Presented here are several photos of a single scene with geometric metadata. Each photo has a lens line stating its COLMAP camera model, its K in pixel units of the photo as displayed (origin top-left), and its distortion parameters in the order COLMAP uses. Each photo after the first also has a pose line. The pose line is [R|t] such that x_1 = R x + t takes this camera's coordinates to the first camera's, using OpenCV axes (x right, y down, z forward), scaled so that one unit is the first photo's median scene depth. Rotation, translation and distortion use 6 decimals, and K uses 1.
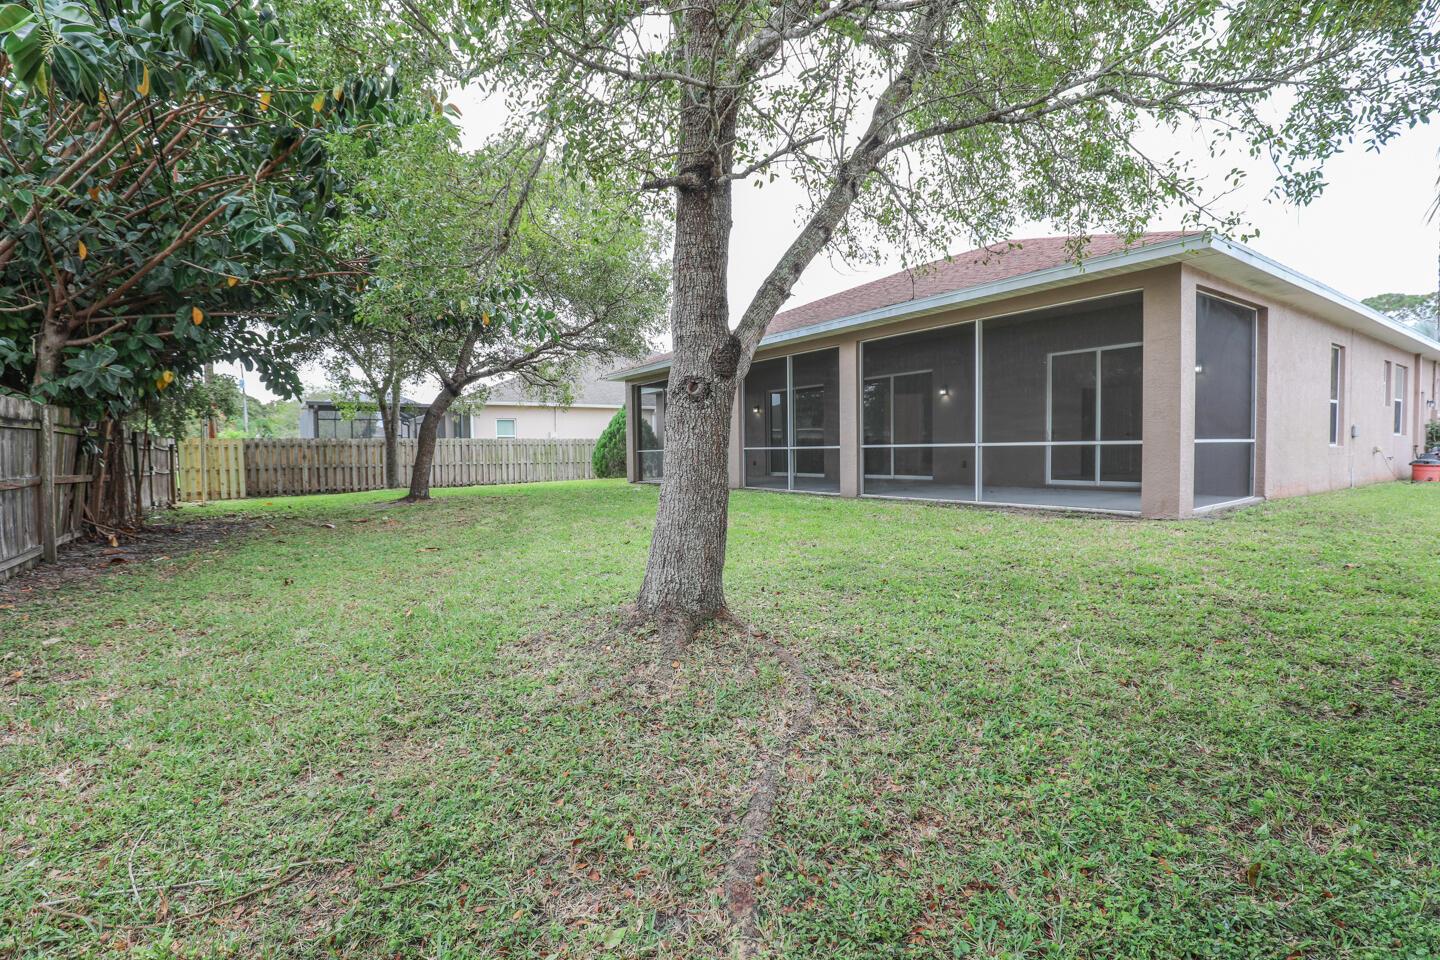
lens RADIAL K [[720.1, 0, 720.0], [0, 720.1, 480.0], [0, 0, 1]] dist [-0.037424, 0.000367]
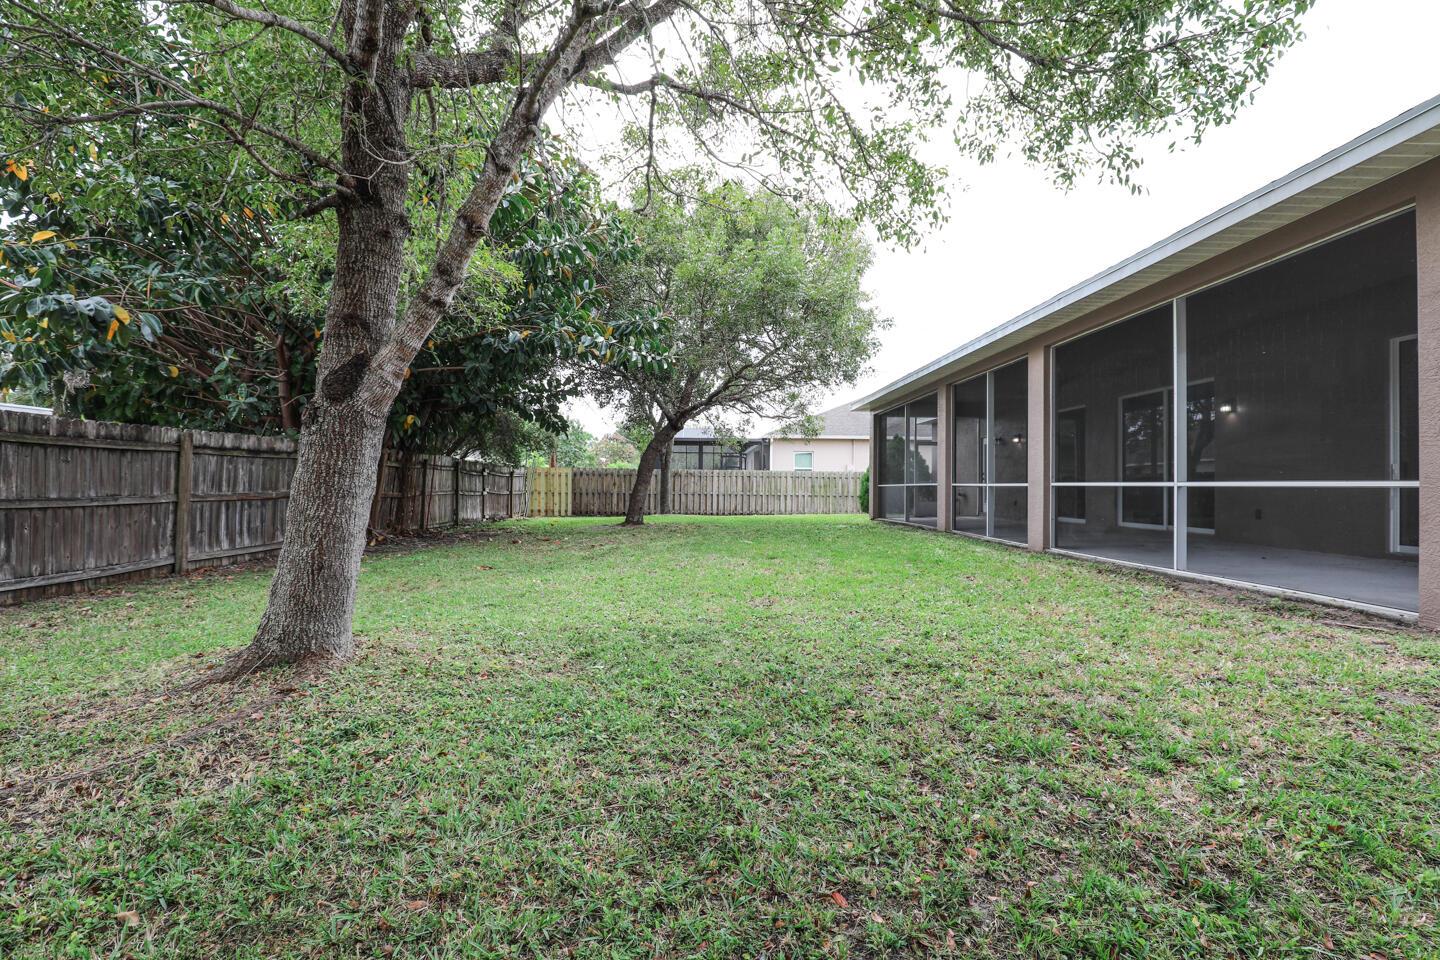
lens RADIAL K [[701.6, 0, 685.5], [0, 701.6, 479.8], [0, 0, 1]] dist [-0.026248, -0.000025]
pose [[0.817214, 0.017123, -0.576079, 0.263244], [-0.043737, 0.998519, -0.032365, -0.009729], [0.574672, 0.051645, 0.816753, 0.159996]]
